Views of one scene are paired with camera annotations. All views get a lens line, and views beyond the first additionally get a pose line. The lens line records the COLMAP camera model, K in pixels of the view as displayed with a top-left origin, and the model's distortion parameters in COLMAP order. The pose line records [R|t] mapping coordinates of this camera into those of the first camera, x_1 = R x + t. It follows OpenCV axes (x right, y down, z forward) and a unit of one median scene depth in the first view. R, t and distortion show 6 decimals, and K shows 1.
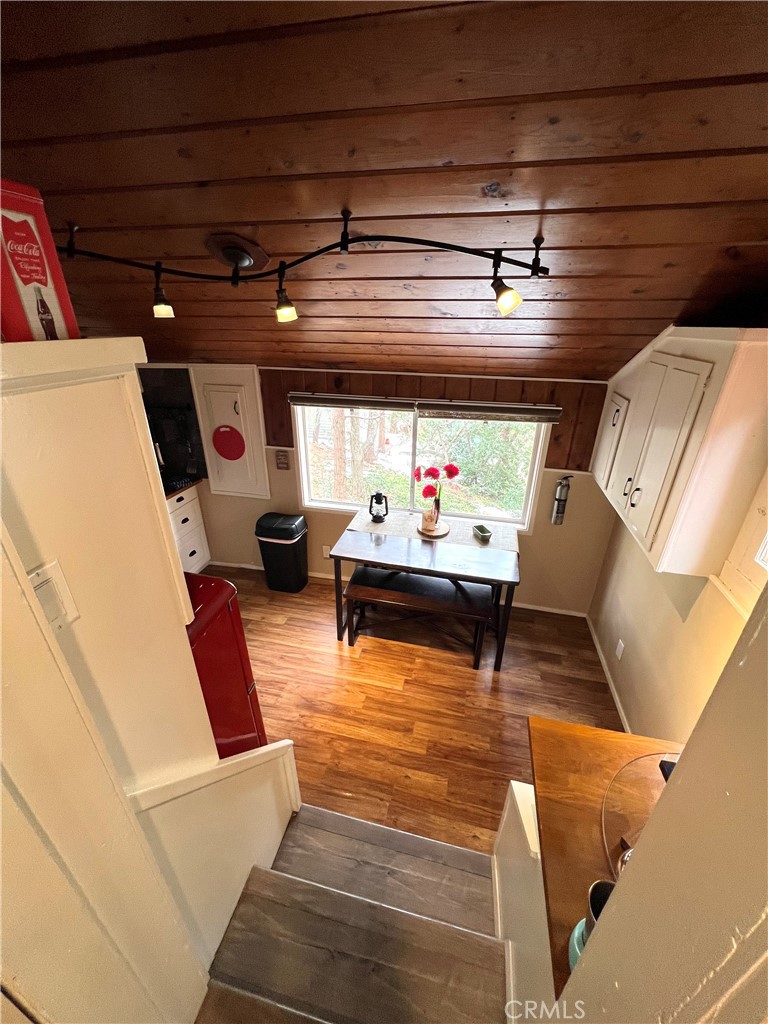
lens RADIAL K [[407.0, 0, 381.7], [0, 407.0, 512.6], [0, 0, 1]] dist [-0.002614, -0.000434]
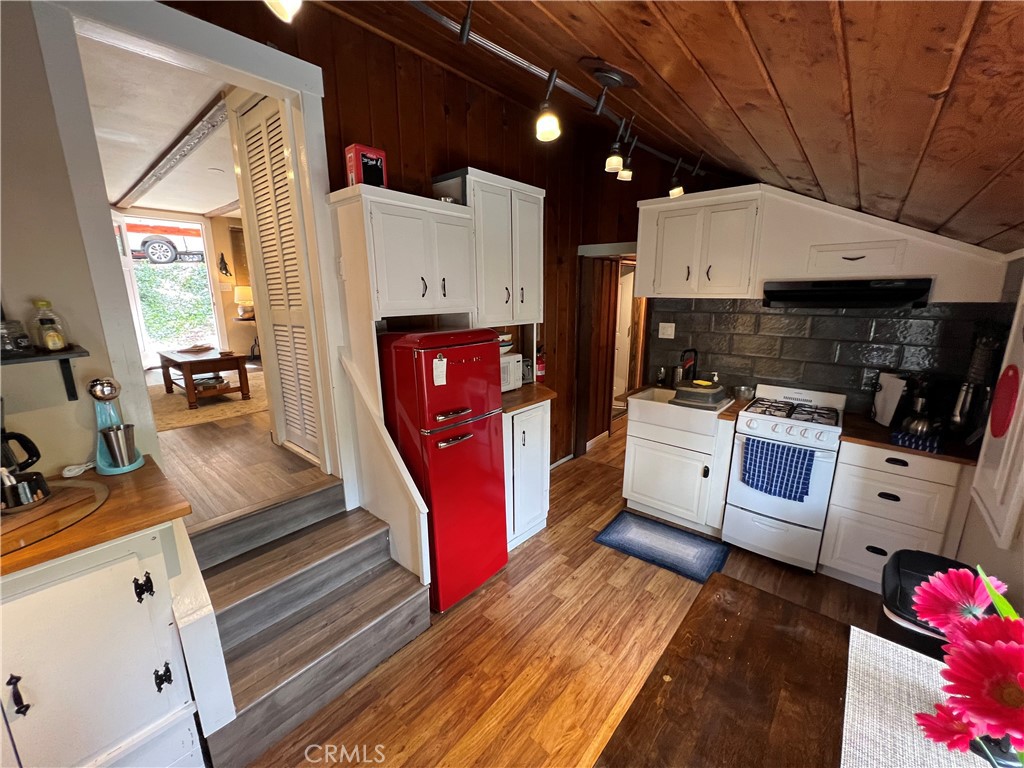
lens RADIAL K [[407.0, 0, 510.7], [0, 407.0, 384.3], [0, 0, 1]] dist [-0.002614, -0.000434]
pose [[-0.464283, 0.188018, -0.865500, 0.419696], [-0.381621, 0.839376, 0.387058, -0.208908], [0.799253, 0.509998, -0.317956, 0.941627]]
